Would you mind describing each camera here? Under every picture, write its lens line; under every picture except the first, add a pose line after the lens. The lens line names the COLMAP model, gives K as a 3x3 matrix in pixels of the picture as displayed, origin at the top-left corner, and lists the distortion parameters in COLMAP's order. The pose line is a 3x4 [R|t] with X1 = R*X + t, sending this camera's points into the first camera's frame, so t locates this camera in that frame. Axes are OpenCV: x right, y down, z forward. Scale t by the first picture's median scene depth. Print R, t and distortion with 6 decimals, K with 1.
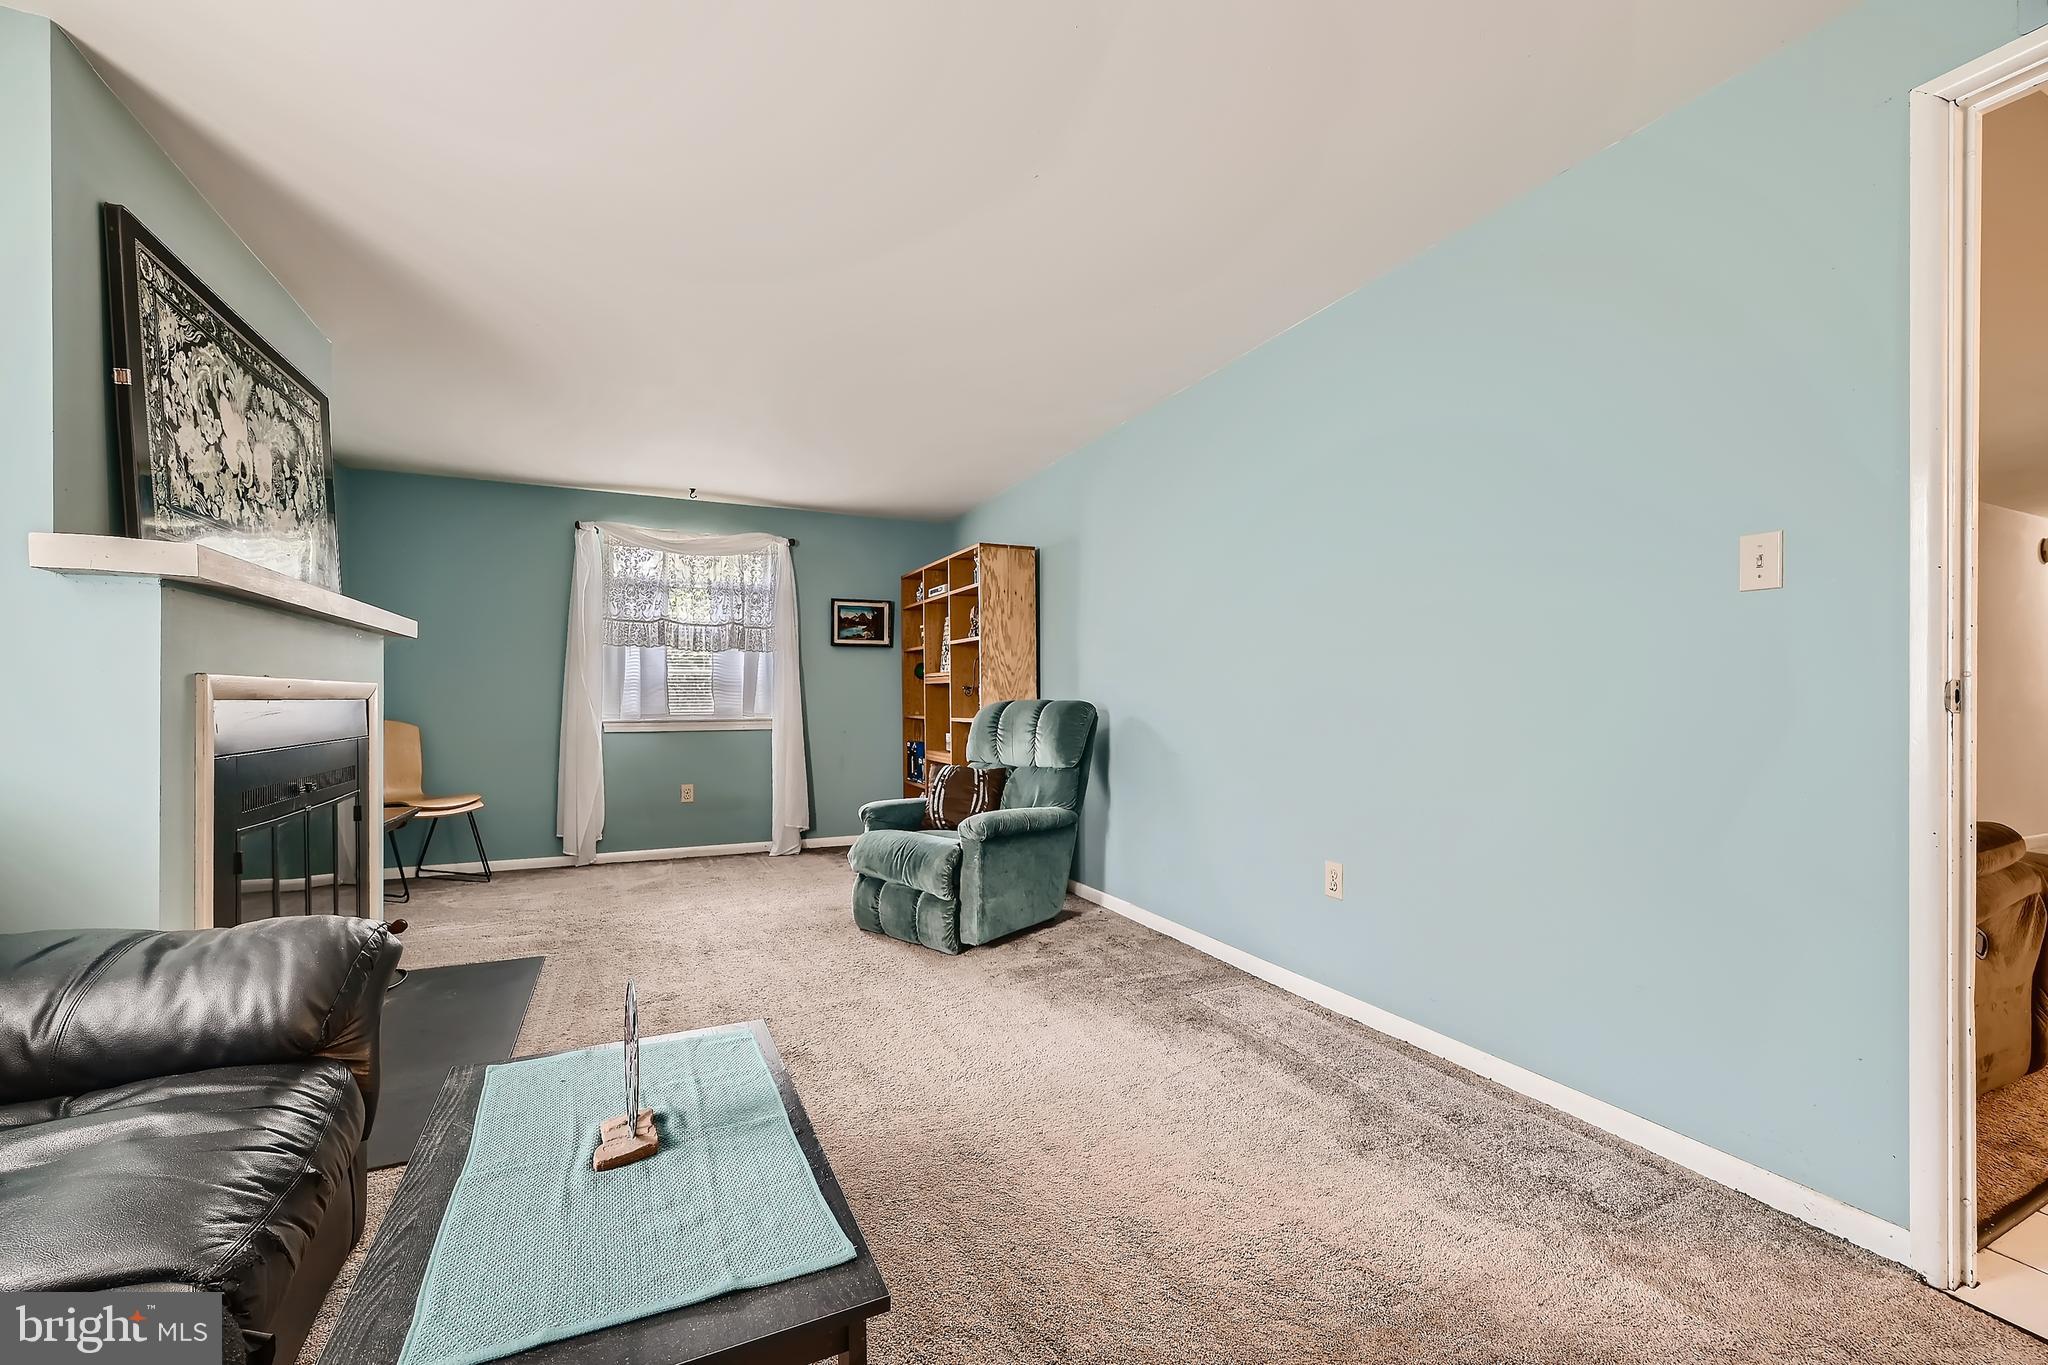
lens RADIAL K [[817.3, 0, 1011.6], [0, 817.3, 701.7], [0, 0, 1]] dist [-0.003113, 0.000326]
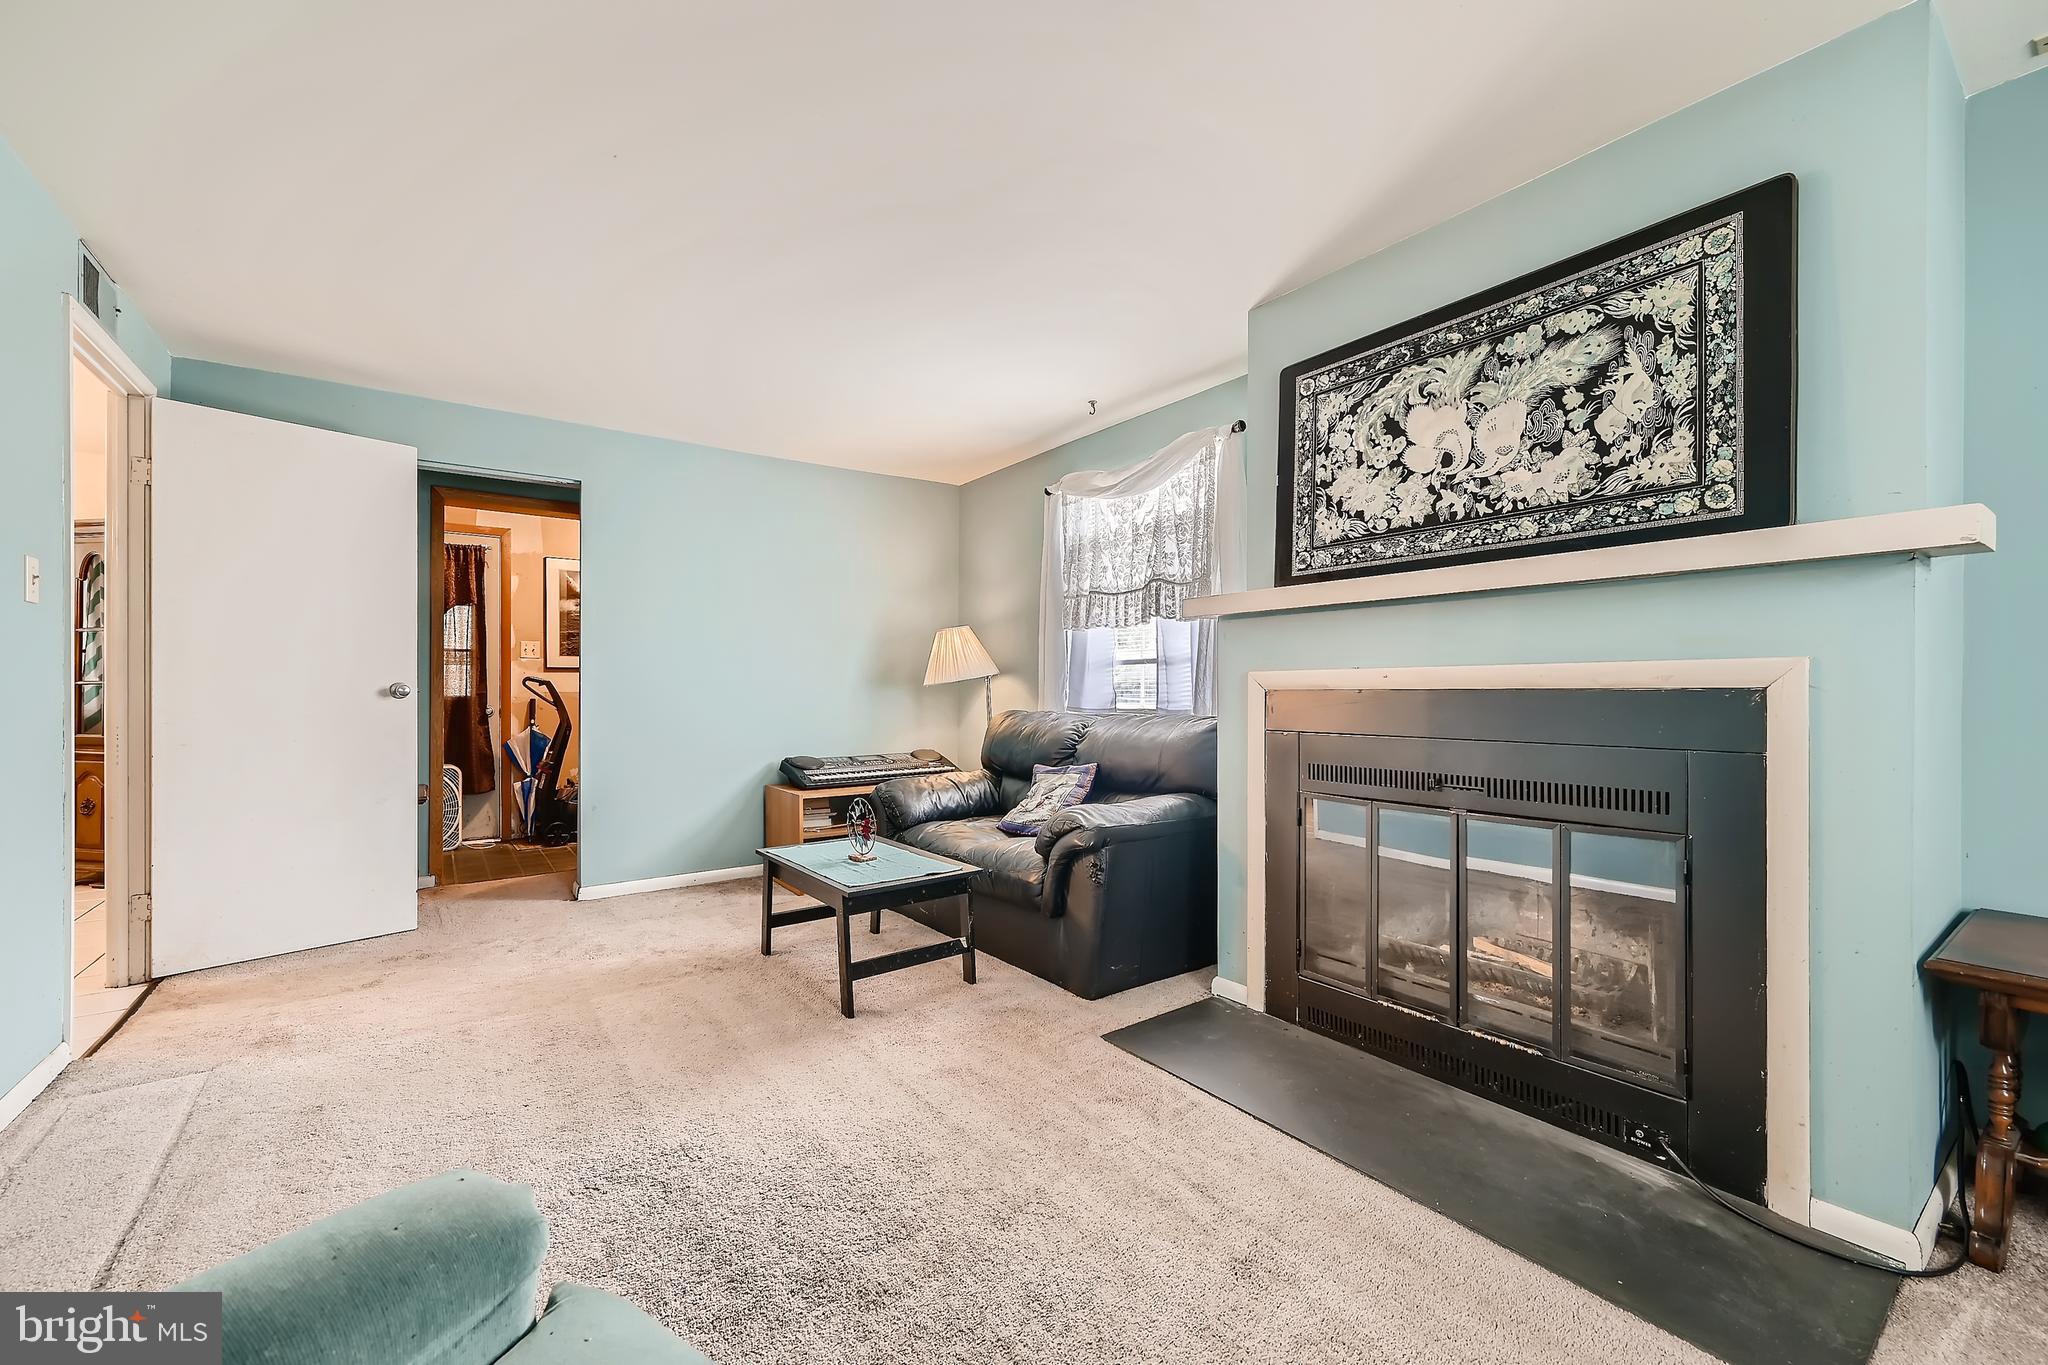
lens RADIAL K [[817.3, 0, 1025.3], [0, 817.3, 688.2], [0, 0, 1]] dist [-0.003113, 0.000326]
pose [[-0.978689, 0.002760, -0.205328, -0.111094], [0.002663, 0.999996, 0.000751, -0.002396], [0.205329, 0.000188, -0.978693, 0.913849]]
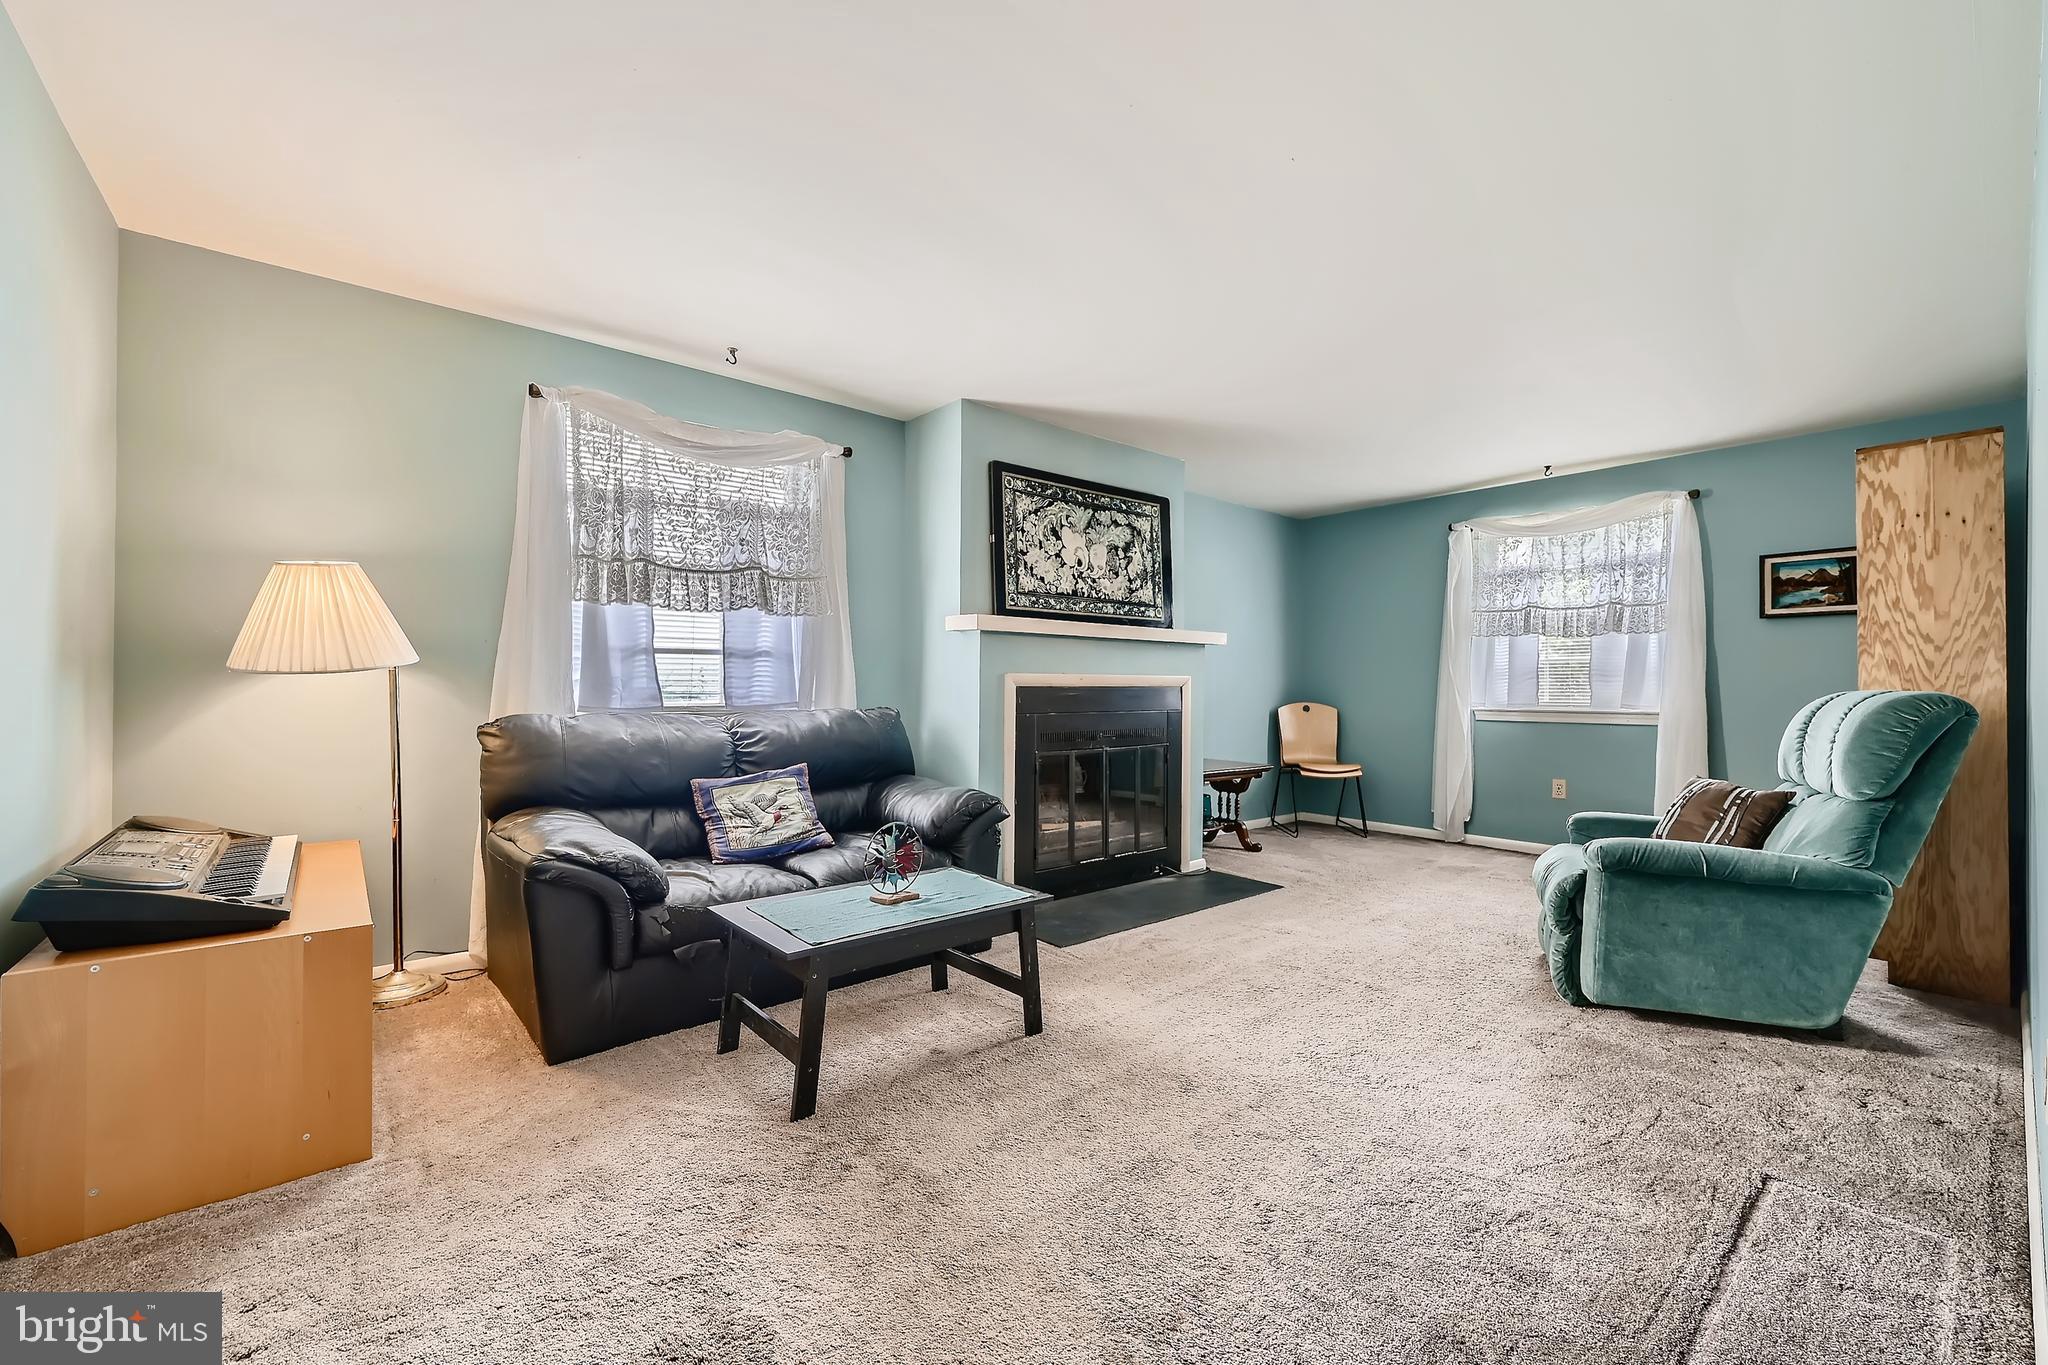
lens RADIAL K [[817.3, 0, 1032.1], [0, 817.3, 688.1], [0, 0, 1]] dist [-0.003113, 0.000326]
pose [[0.273755, 0.003363, -0.961794, 0.399982], [-0.008252, 0.999965, 0.001148, 0.000407], [0.961764, 0.007622, 0.273773, 0.189057]]
